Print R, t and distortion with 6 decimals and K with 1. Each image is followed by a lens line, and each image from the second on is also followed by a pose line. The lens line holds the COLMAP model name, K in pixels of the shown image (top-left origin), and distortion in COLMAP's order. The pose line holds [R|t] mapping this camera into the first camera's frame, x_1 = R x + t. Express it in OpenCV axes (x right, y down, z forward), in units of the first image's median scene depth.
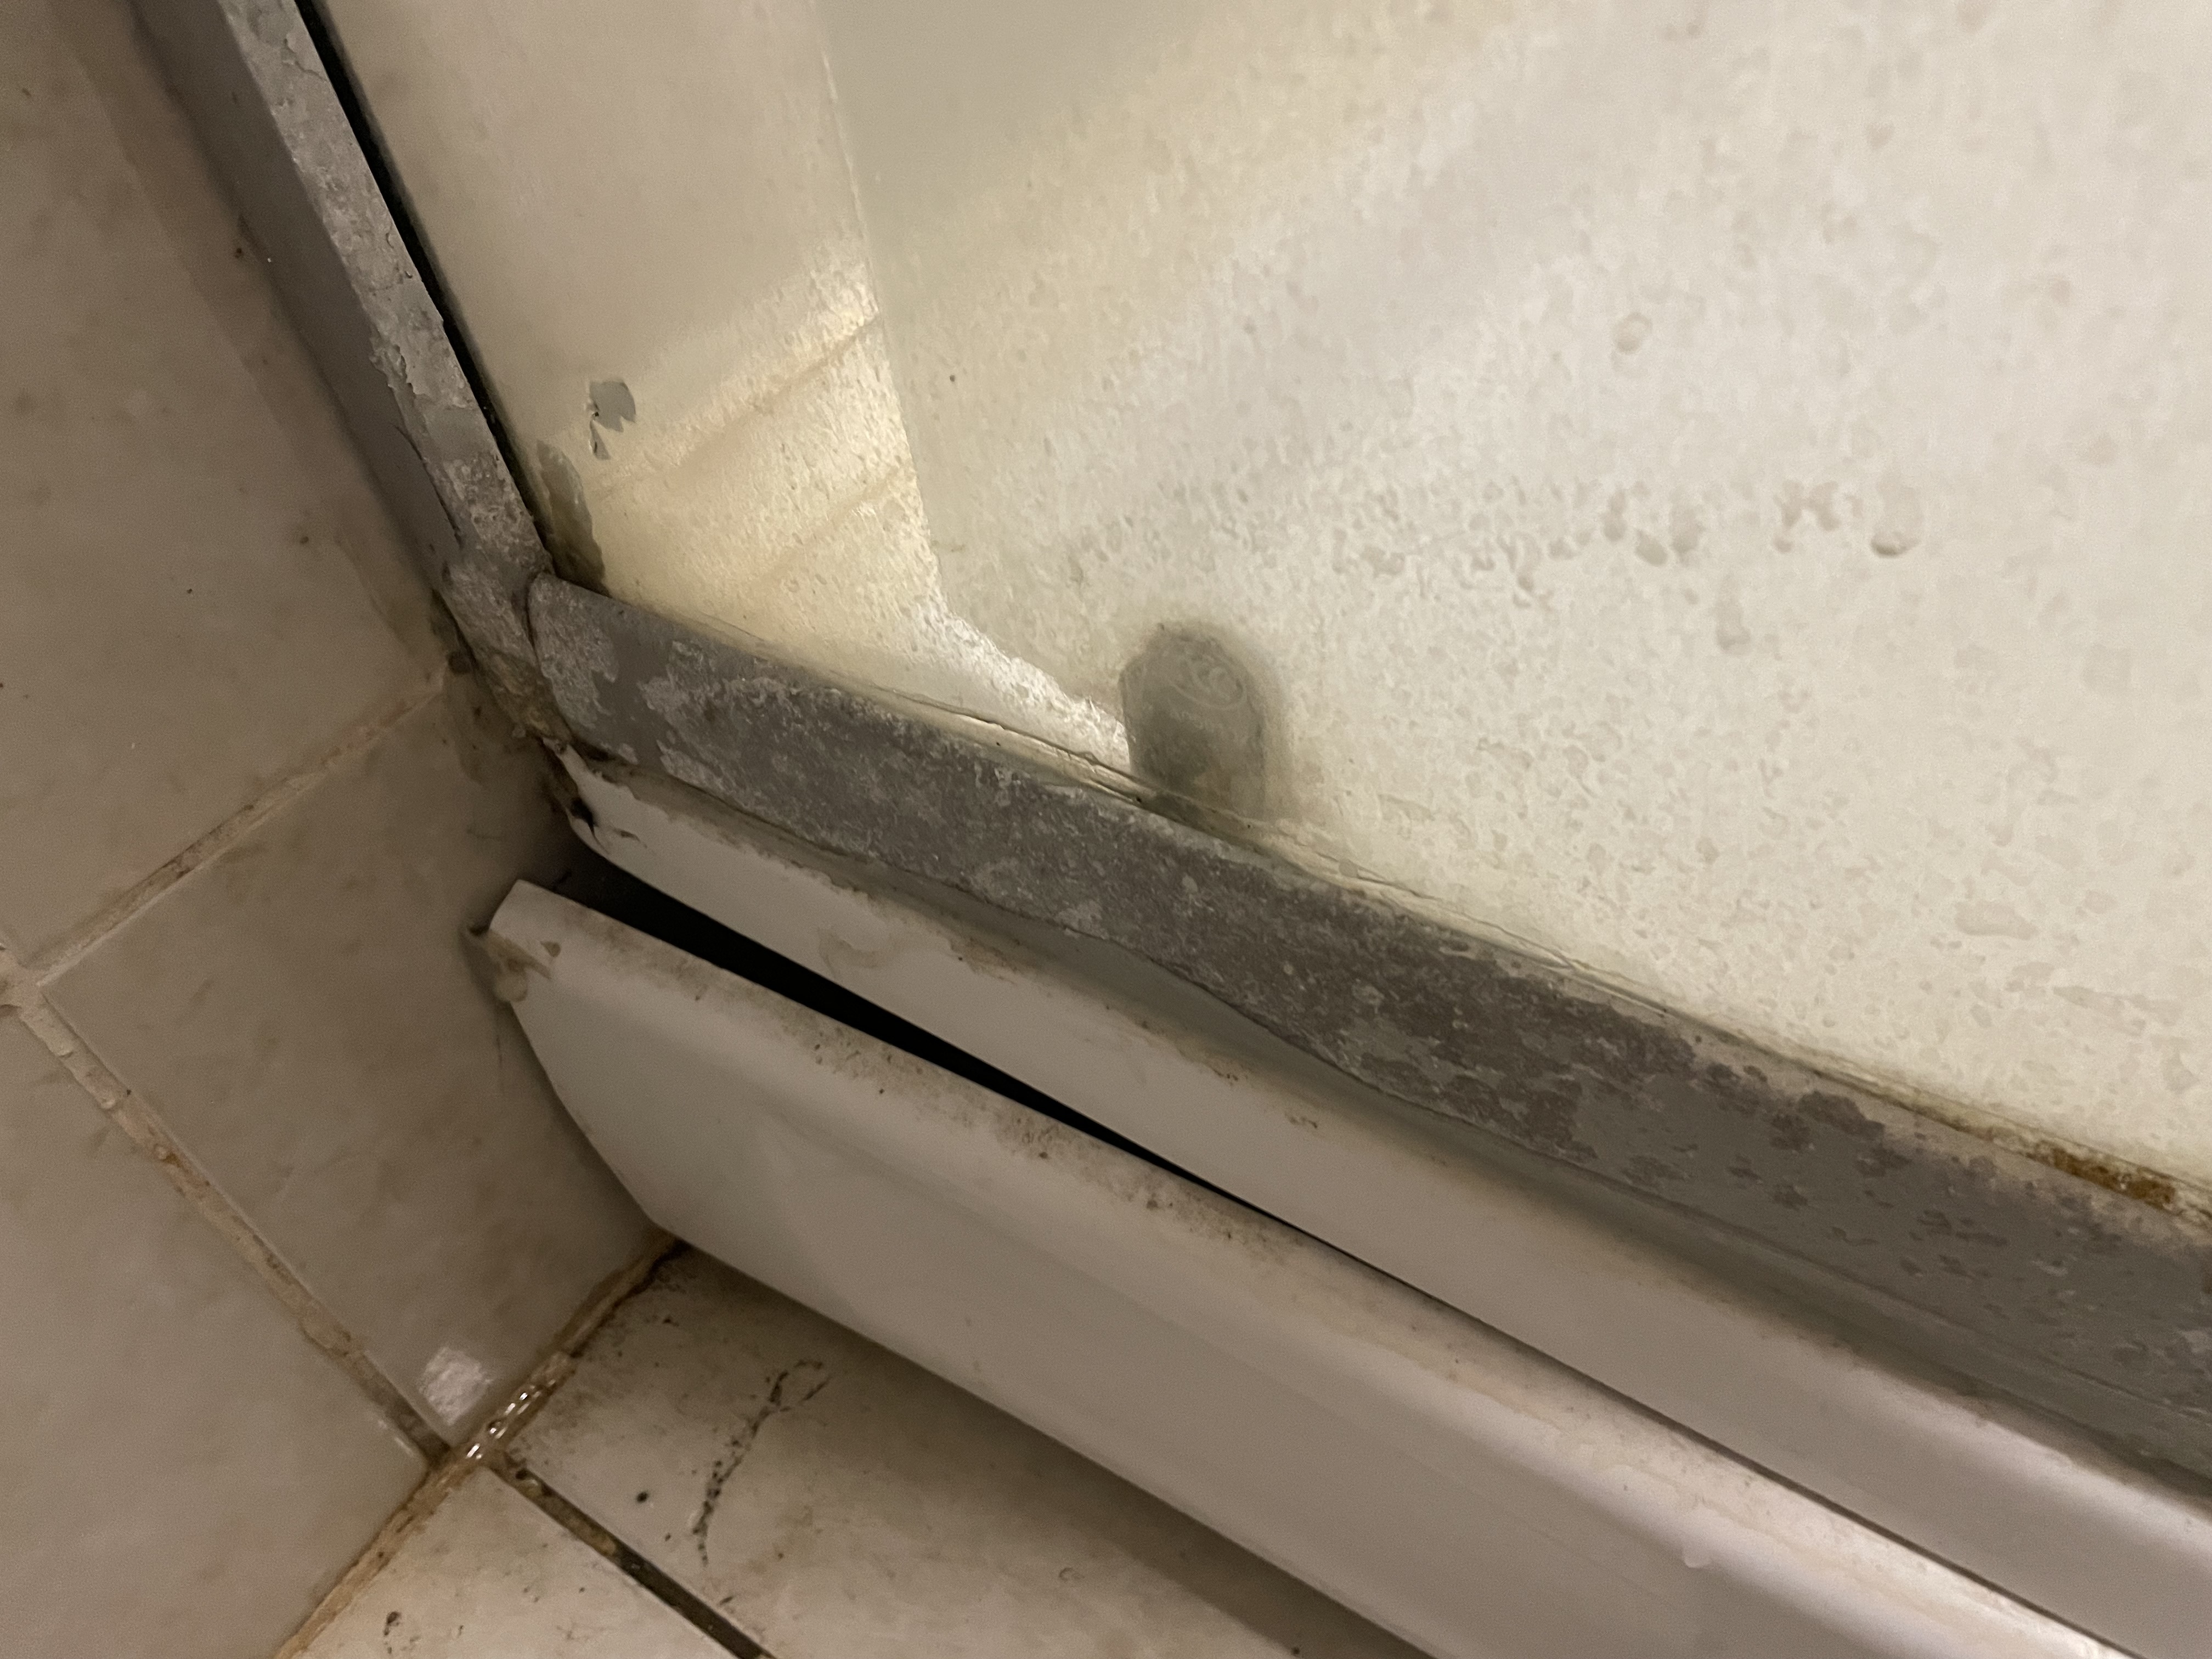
lens RADIAL K [[1671.7, 0, 1104.1], [0, 1671.7, 833.1], [0, 0, 1]] dist [0.067750, -0.107426]
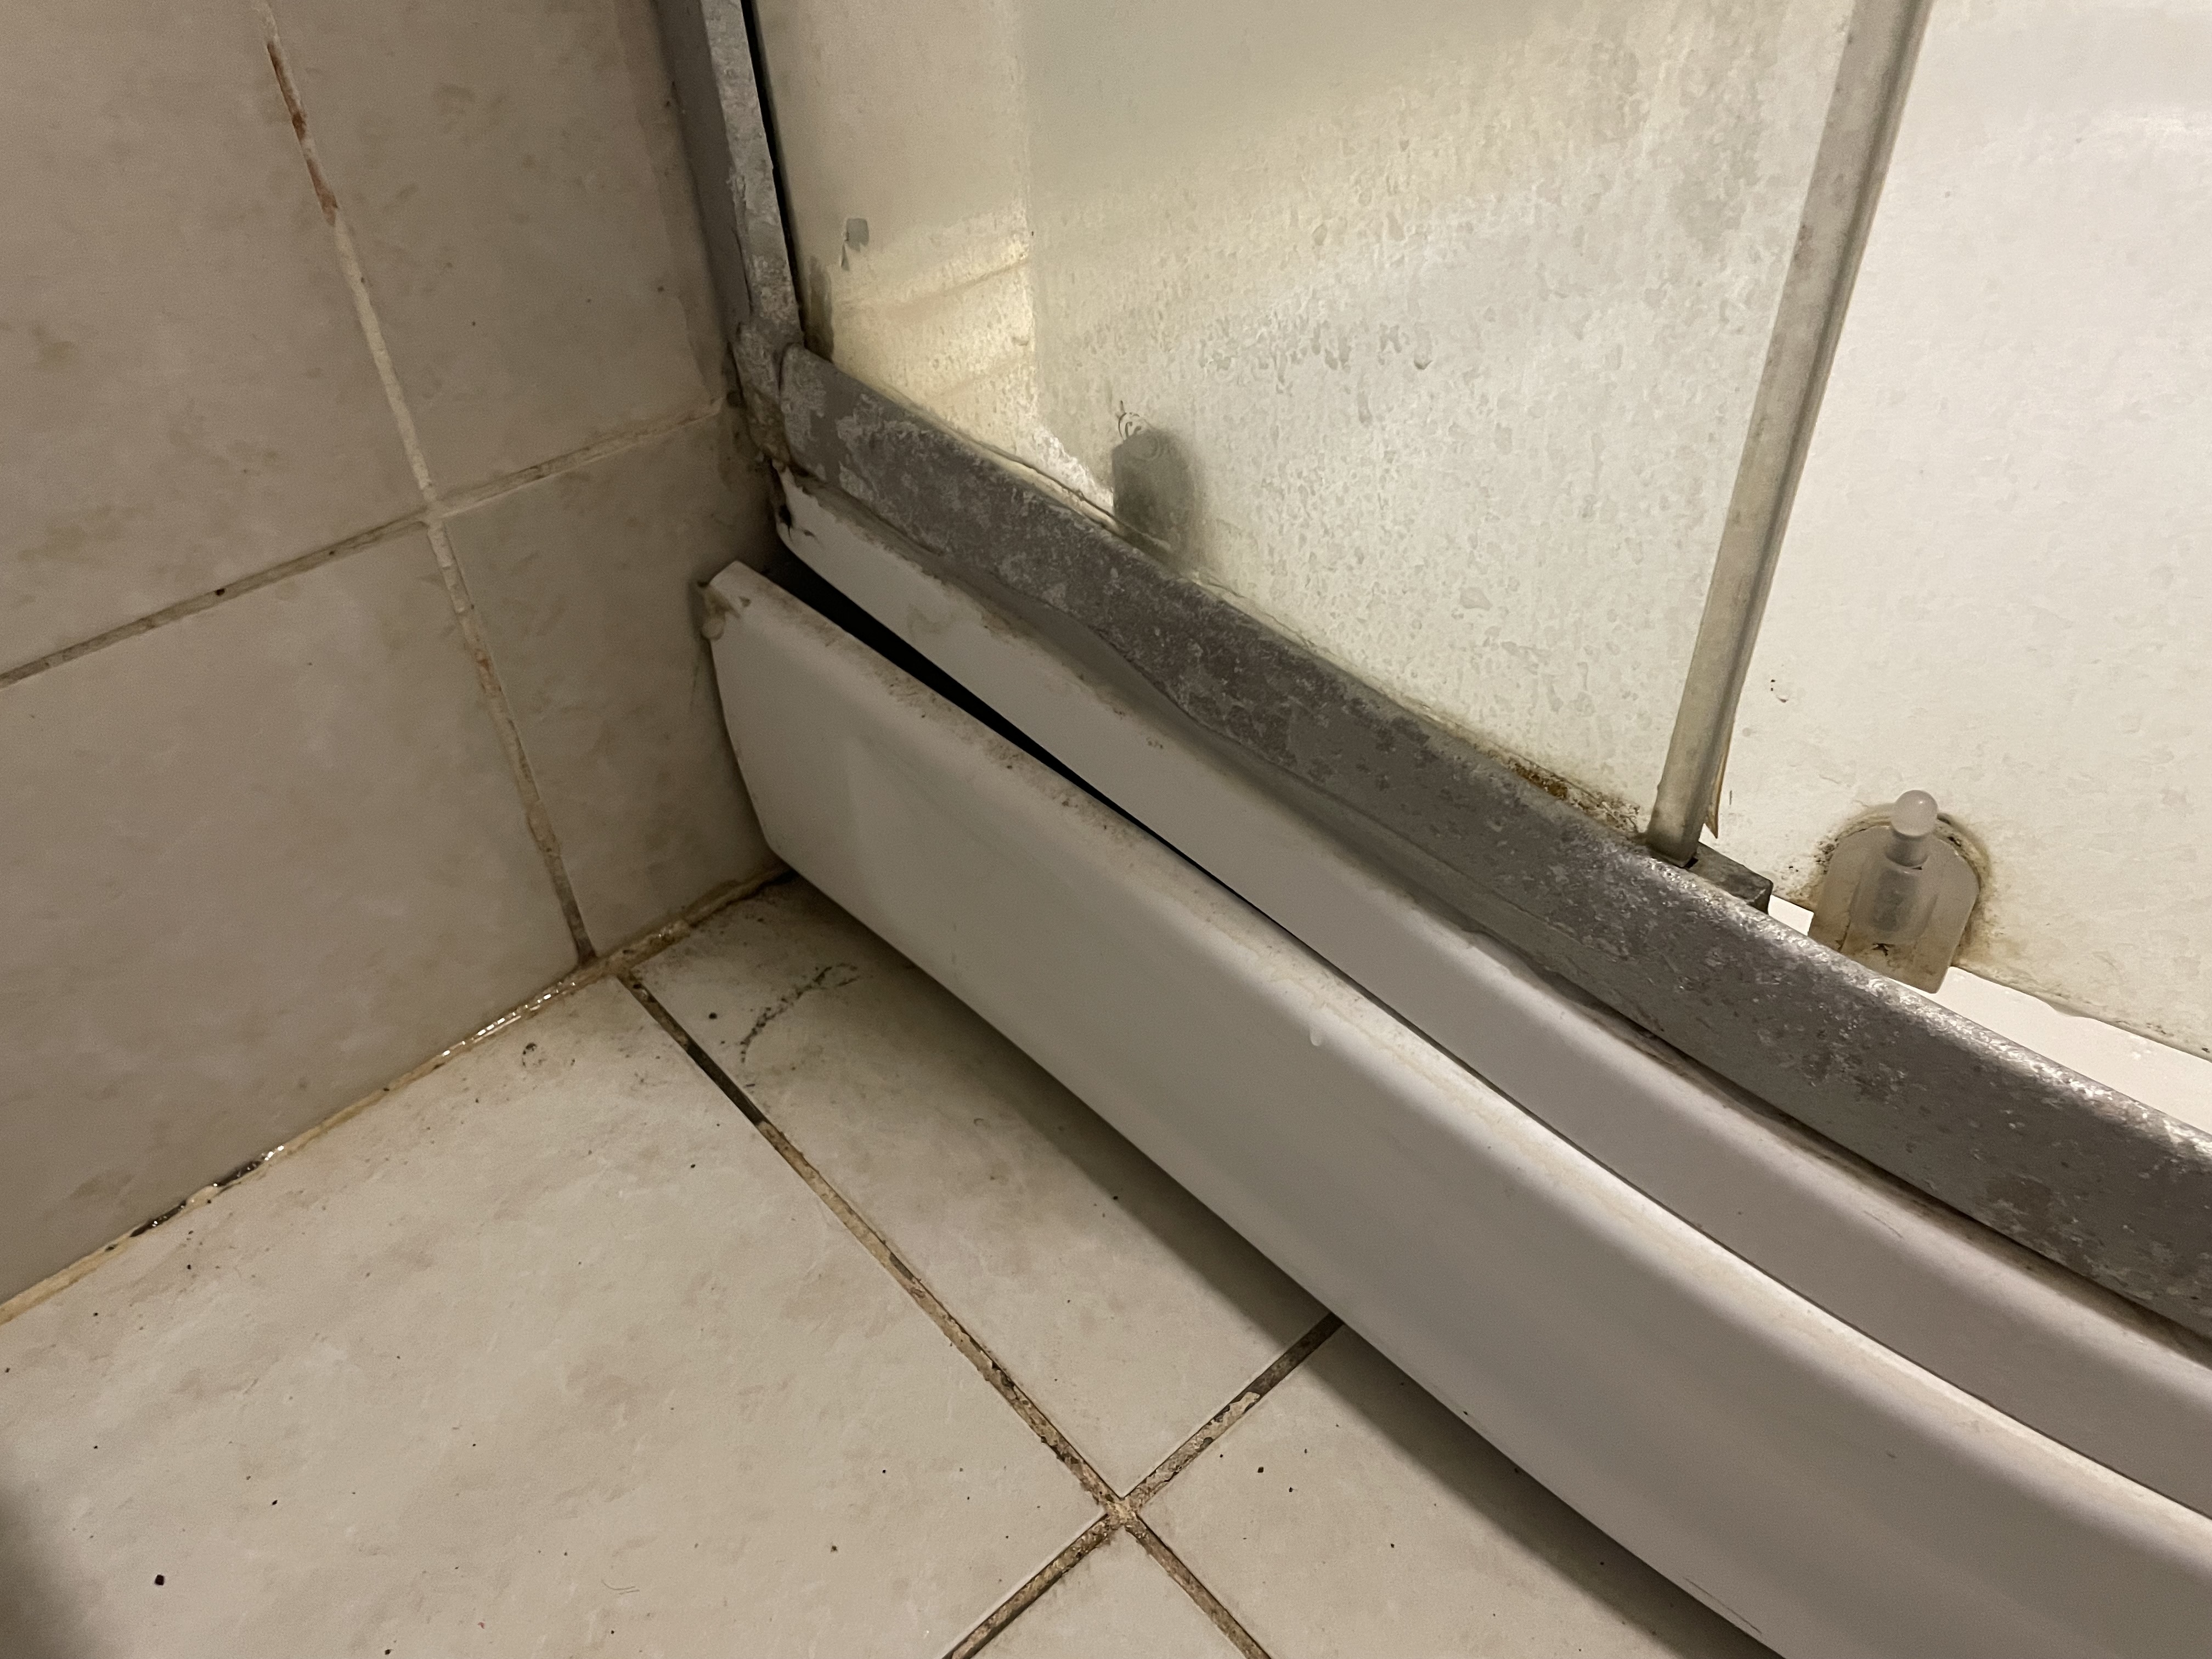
lens RADIAL K [[1671.7, 0, 1105.4], [0, 1671.7, 813.6], [0, 0, 1]] dist [0.067750, -0.107426]
pose [[0.964014, 0.231930, -0.129941, 0.276781], [-0.237501, 0.970956, -0.028939, 0.275534], [0.119455, 0.058759, 0.991099, -0.546147]]
